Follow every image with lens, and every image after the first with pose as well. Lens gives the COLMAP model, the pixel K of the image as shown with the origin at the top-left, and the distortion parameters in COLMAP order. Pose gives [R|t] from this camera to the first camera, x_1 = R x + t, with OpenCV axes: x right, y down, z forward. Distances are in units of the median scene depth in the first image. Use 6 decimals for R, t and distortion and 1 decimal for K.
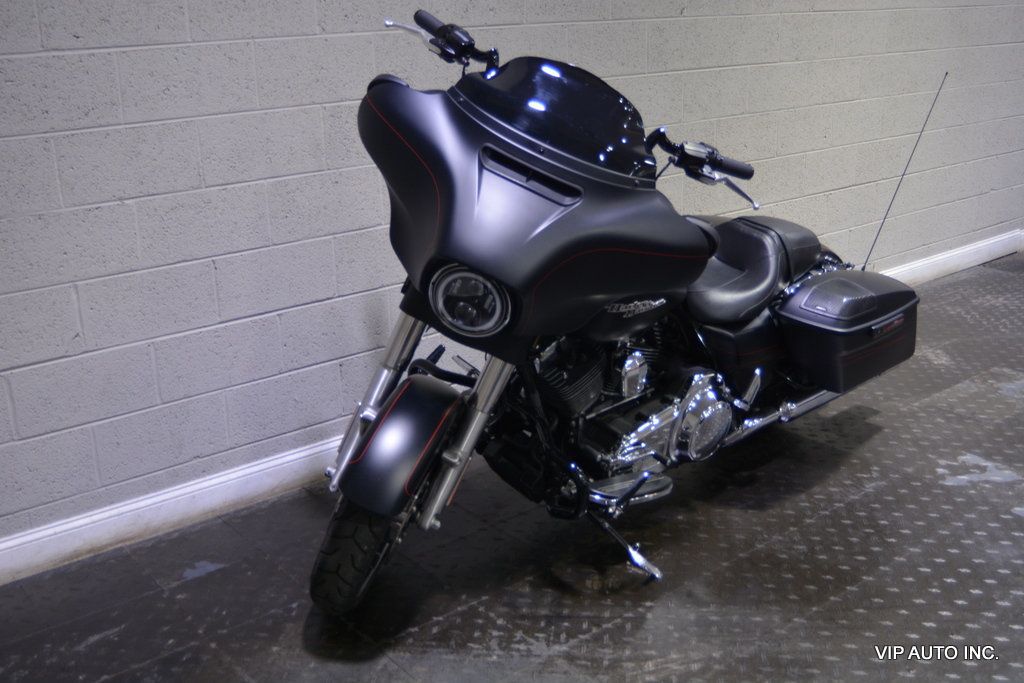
lens RADIAL K [[1074.7, 0, 507.8], [0, 1074.7, 337.6], [0, 0, 1]] dist [-0.080063, 0.024841]
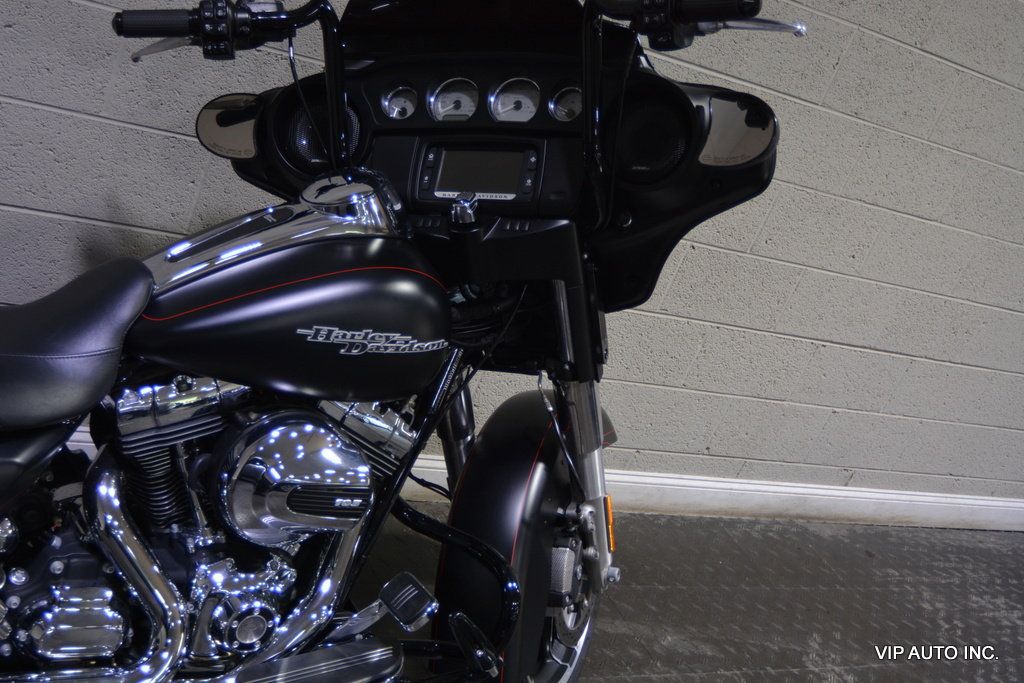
lens RADIAL K [[1252.0, 0, 500.8], [0, 1252.0, 340.6], [0, 0, 1]] dist [-0.084112, 0.056905]
pose [[0.899675, 0.435510, -0.030257, 0.268888], [-0.432173, 0.898294, 0.079338, -0.192056], [0.061733, -0.058302, 0.996388, 0.499059]]
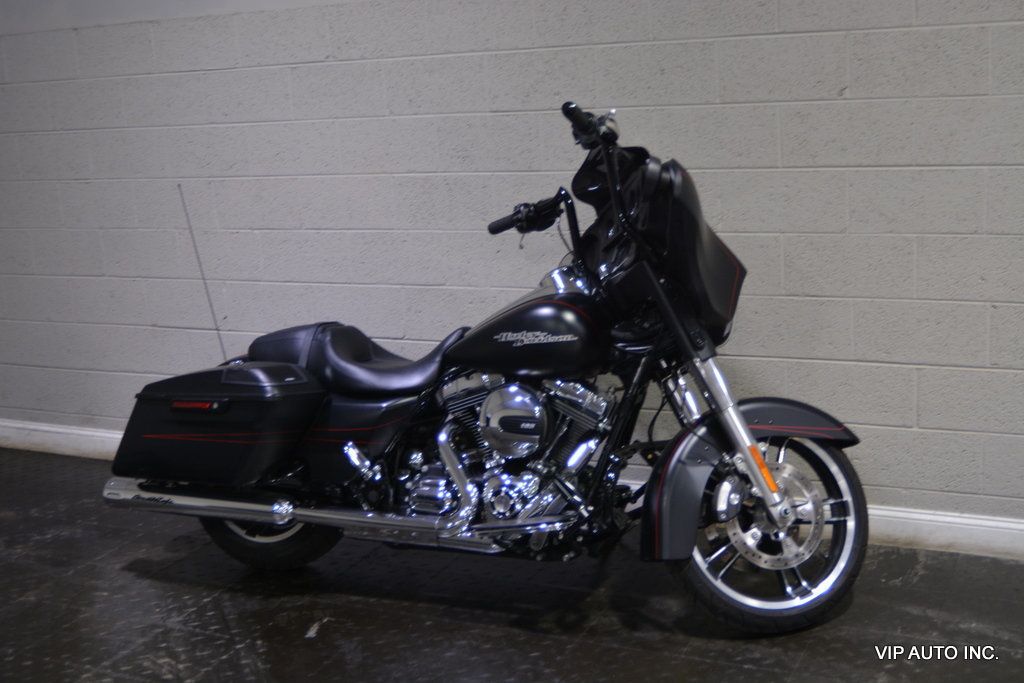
lens RADIAL K [[1282.9, 0, 512.0], [0, 1282.9, 341.5], [0, 0, 1]] dist [-0.069678, 0.023690]
pose [[0.429226, 0.201489, -0.880436, 1.261309], [-0.228110, 0.967381, 0.110179, -0.243475], [0.873917, 0.153545, 0.461186, 0.529639]]
